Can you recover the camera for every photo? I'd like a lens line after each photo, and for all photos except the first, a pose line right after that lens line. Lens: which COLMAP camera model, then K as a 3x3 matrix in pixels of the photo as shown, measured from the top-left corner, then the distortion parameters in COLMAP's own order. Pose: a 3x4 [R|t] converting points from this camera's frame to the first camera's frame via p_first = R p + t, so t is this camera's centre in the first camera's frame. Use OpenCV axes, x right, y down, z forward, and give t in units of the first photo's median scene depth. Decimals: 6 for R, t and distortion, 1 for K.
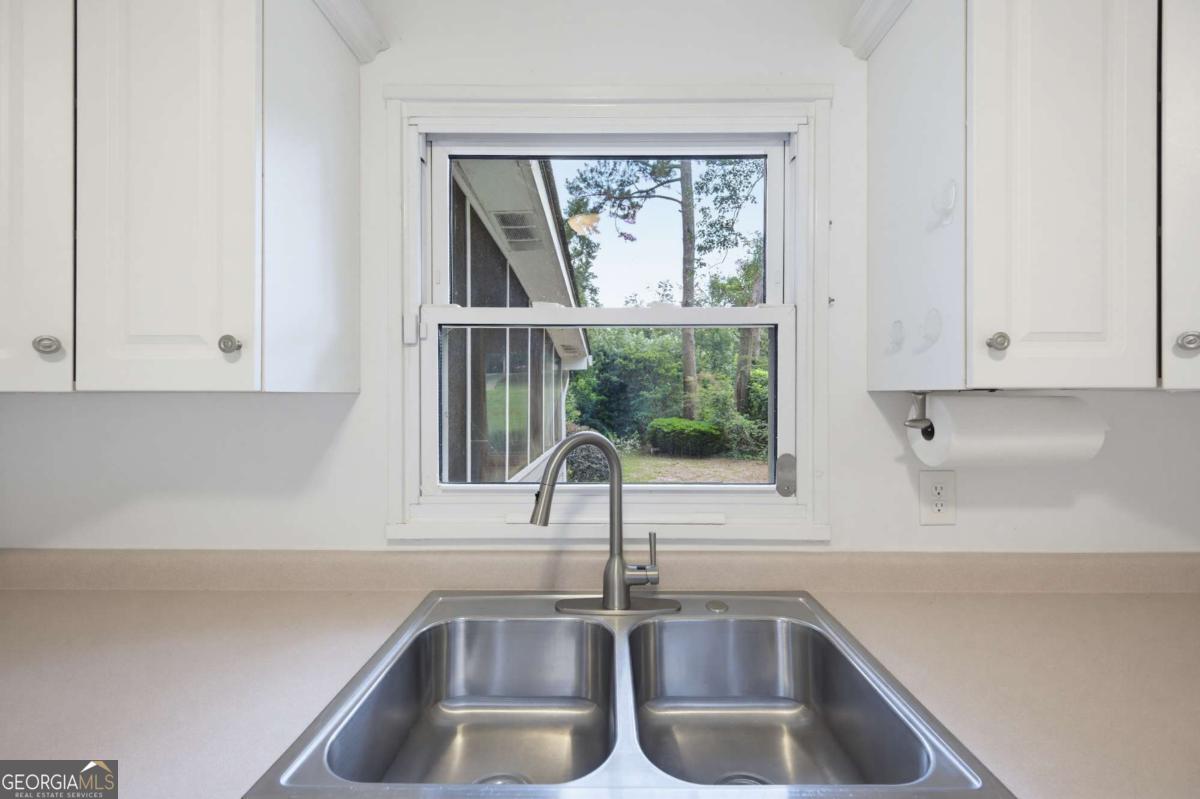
lens RADIAL K [[472.0, 0, 605.2], [0, 472.0, 394.9], [0, 0, 1]] dist [0.003231, -0.001239]
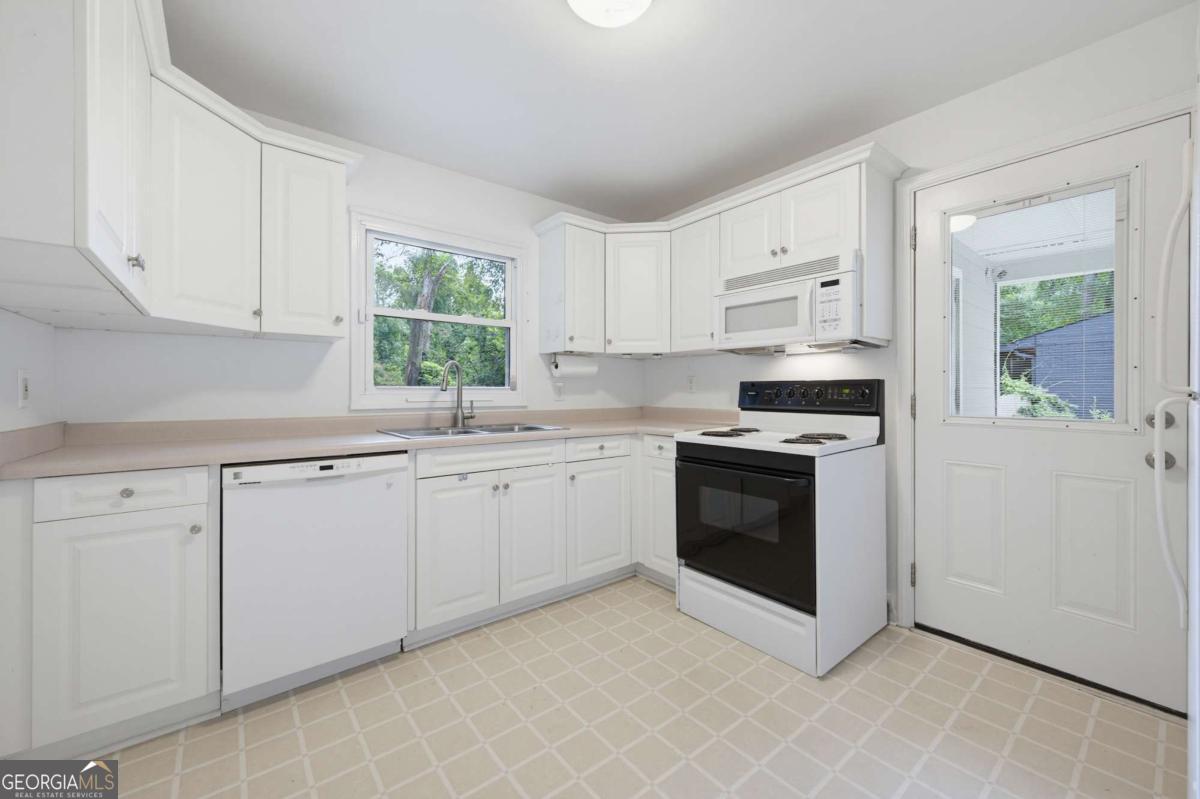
lens RADIAL K [[472.0, 0, 603.8], [0, 472.0, 390.6], [0, 0, 1]] dist [0.003231, -0.001239]
pose [[0.776096, 0.001040, 0.630614, -0.934608], [-0.002601, 0.999995, 0.001551, 0.207957], [-0.630609, -0.002844, 0.776095, -1.453812]]
